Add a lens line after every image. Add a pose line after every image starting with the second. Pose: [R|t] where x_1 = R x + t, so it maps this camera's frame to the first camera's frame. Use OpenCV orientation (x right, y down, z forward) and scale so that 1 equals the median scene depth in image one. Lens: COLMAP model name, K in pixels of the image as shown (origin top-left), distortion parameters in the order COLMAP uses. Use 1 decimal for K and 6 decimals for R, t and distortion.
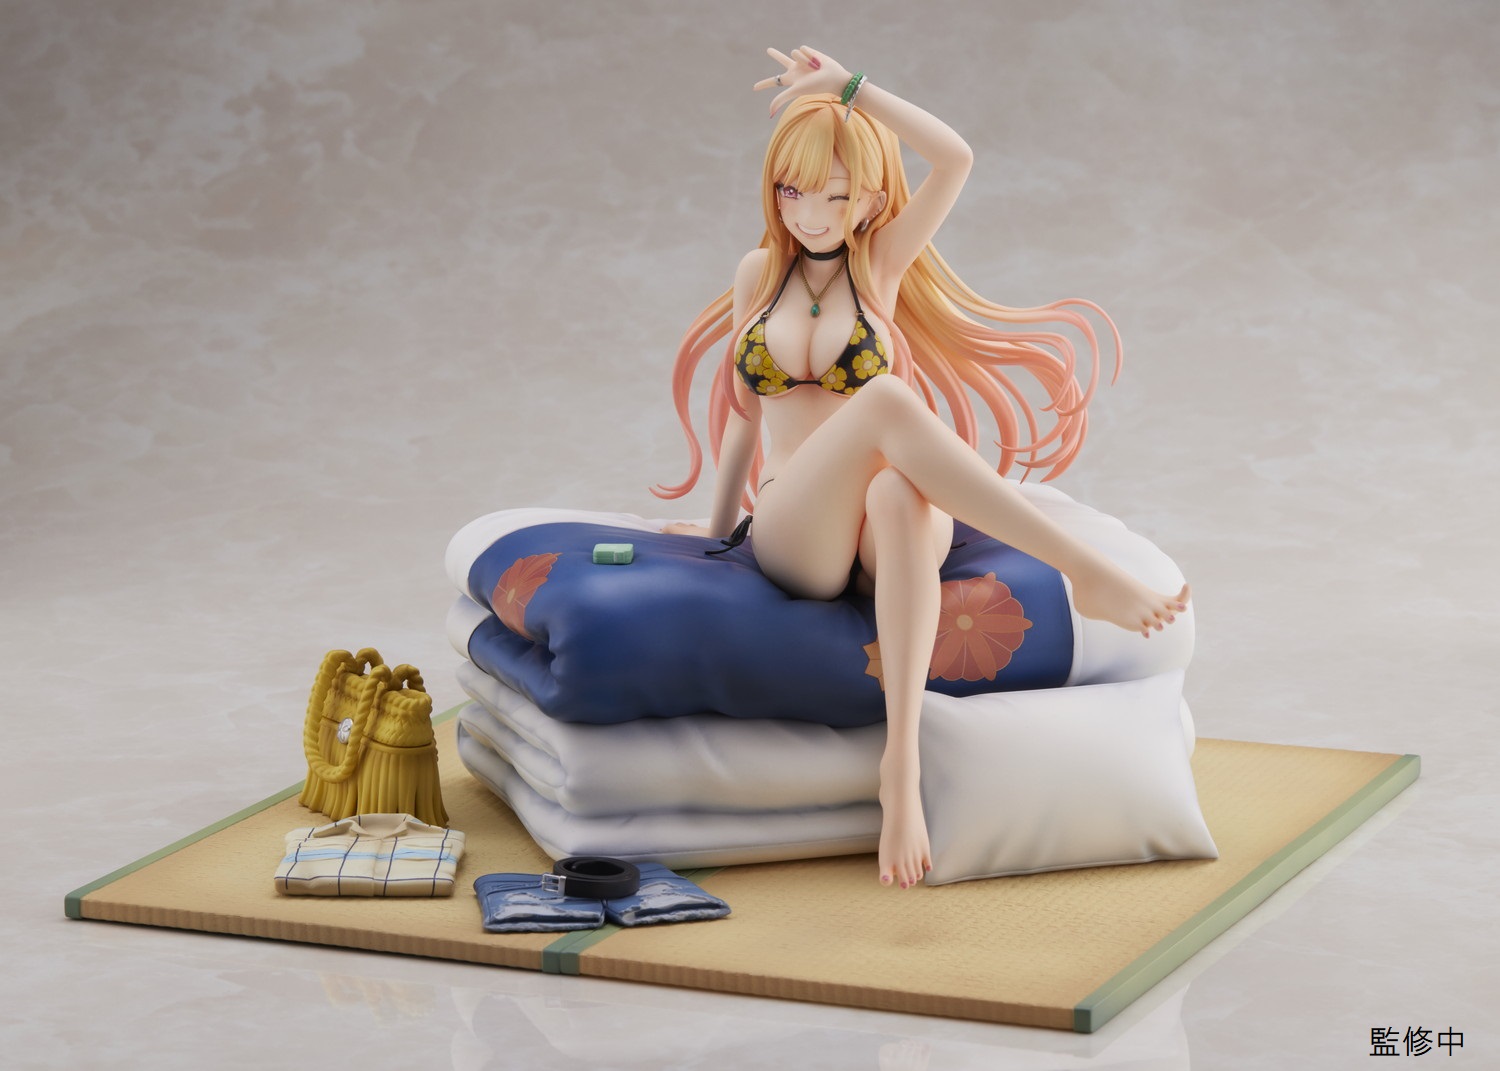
lens RADIAL K [[5616.5, 0, 750.0], [0, 5616.5, 535.5], [0, 0, 1]] dist [-0.189845, 1.425745]
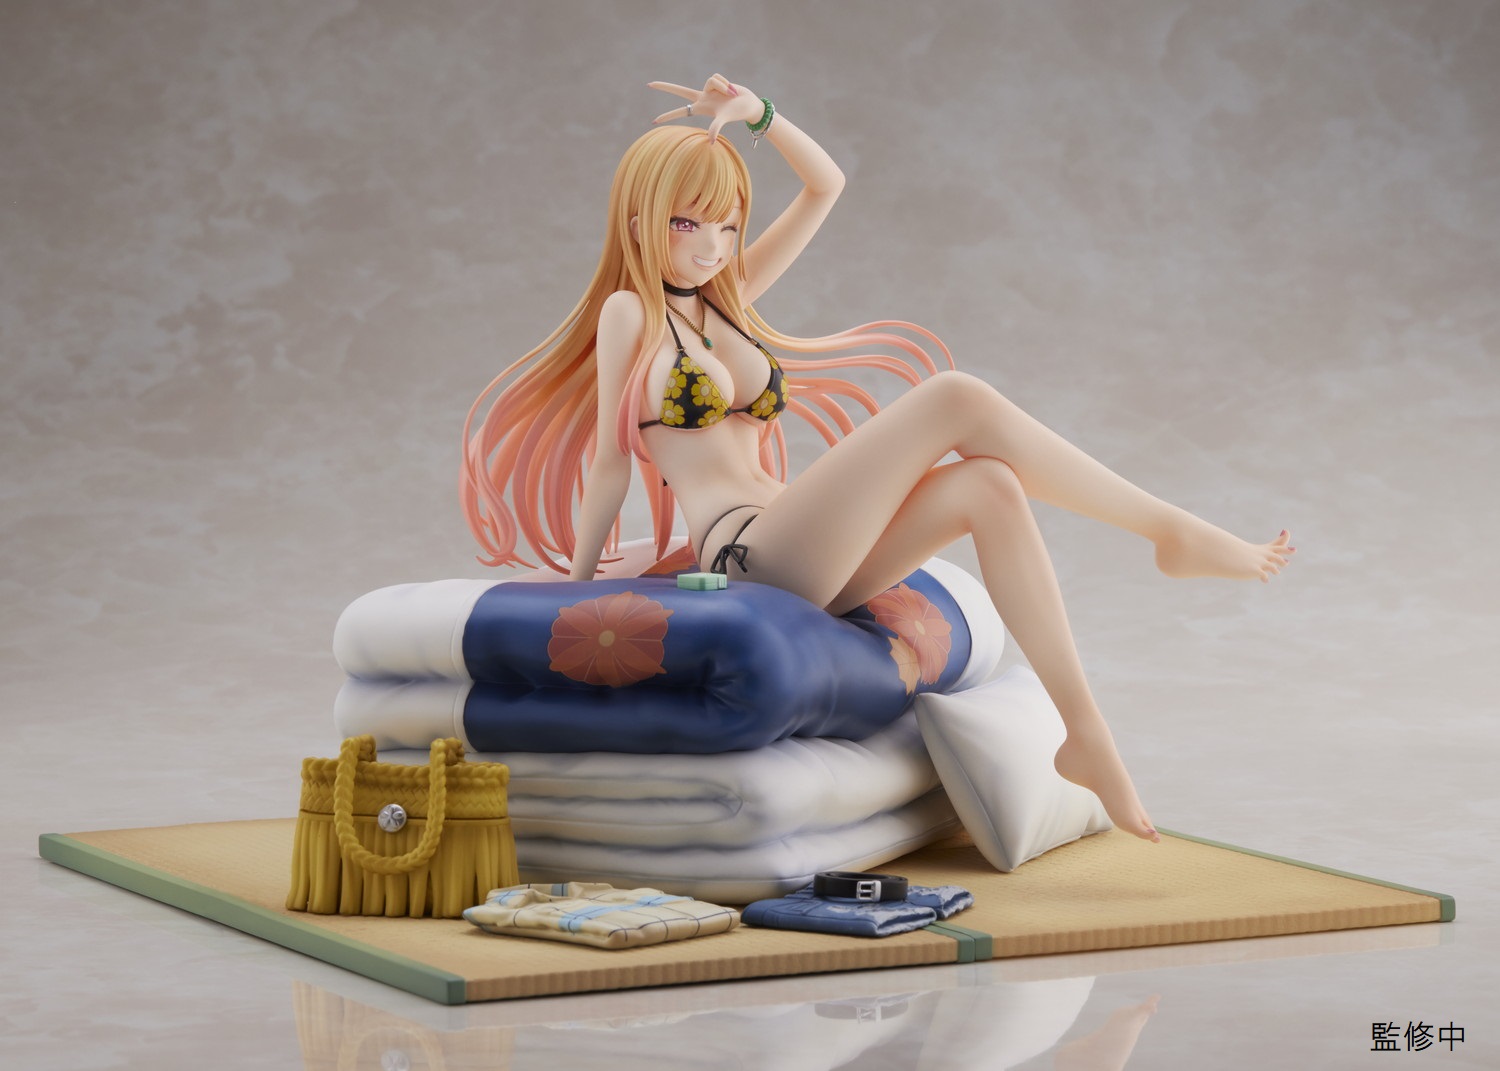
lens RADIAL K [[5616.5, 0, 750.0], [0, 5616.5, 535.5], [0, 0, 1]] dist [-0.189845, 1.425745]
pose [[0.640277, -0.061181, 0.765703, -0.754362], [0.146953, 0.988168, -0.043925, 0.038828], [-0.753956, 0.140647, 0.641692, 0.361310]]
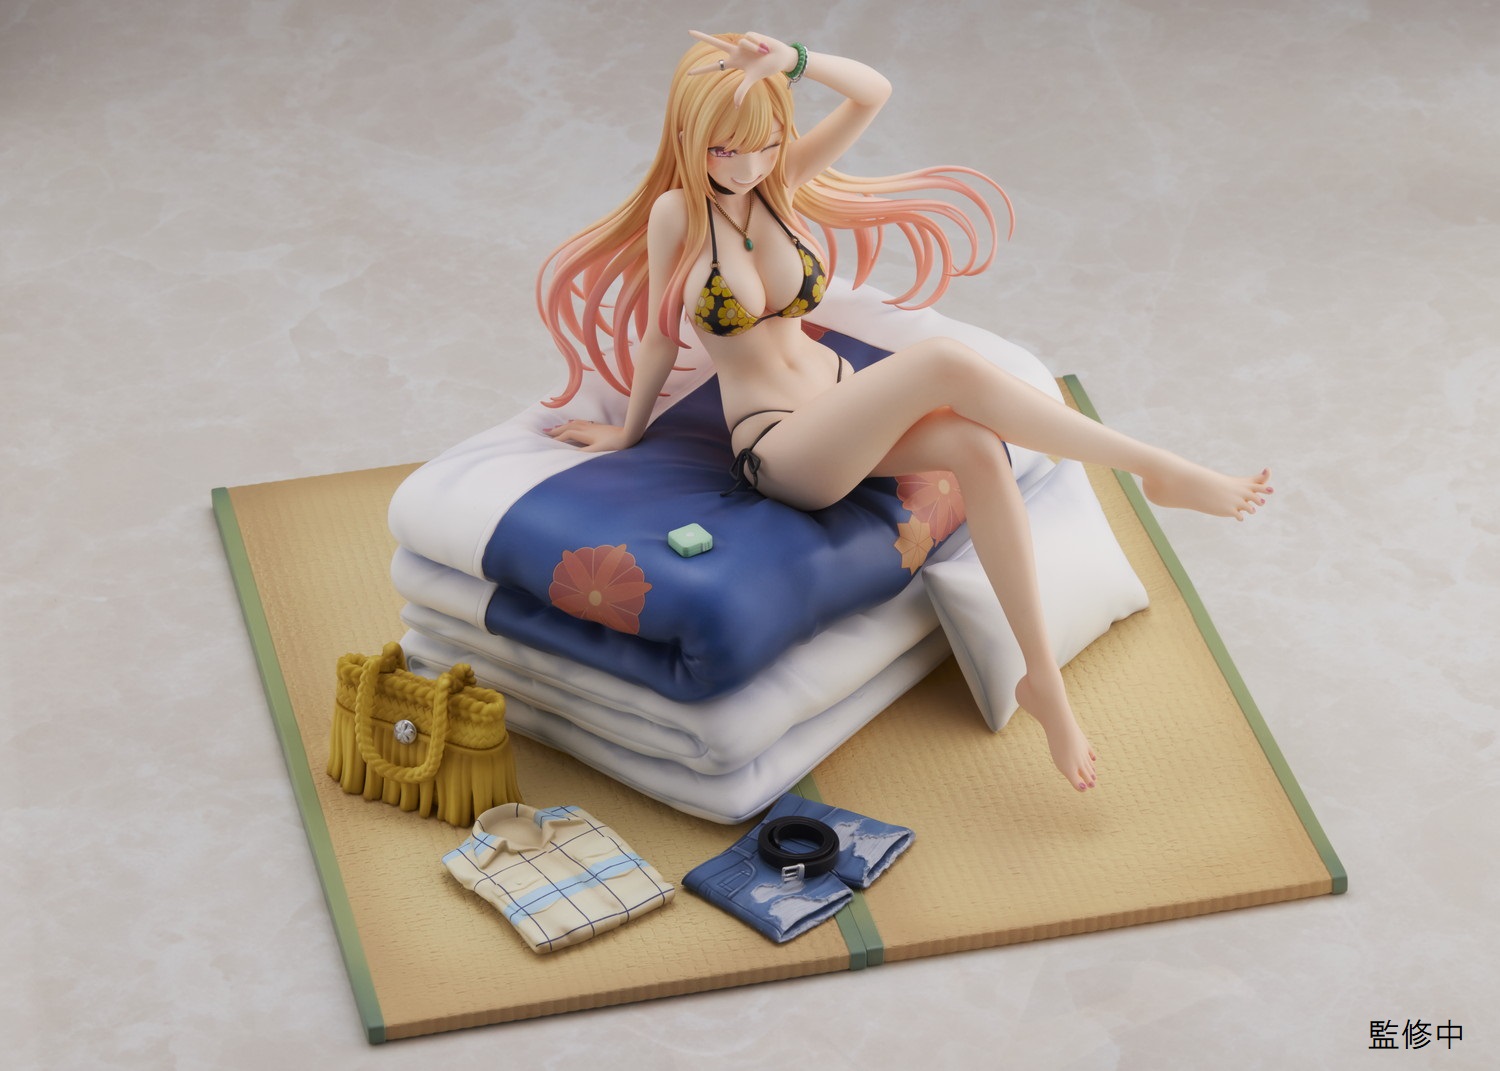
lens RADIAL K [[5616.5, 0, 750.0], [0, 5616.5, 535.5], [0, 0, 1]] dist [-0.189845, 1.425745]
pose [[0.803981, -0.332262, 0.493170, -0.538877], [0.125599, 0.905510, 0.405311, -0.427012], [-0.581240, -0.263920, 0.769744, 0.160957]]
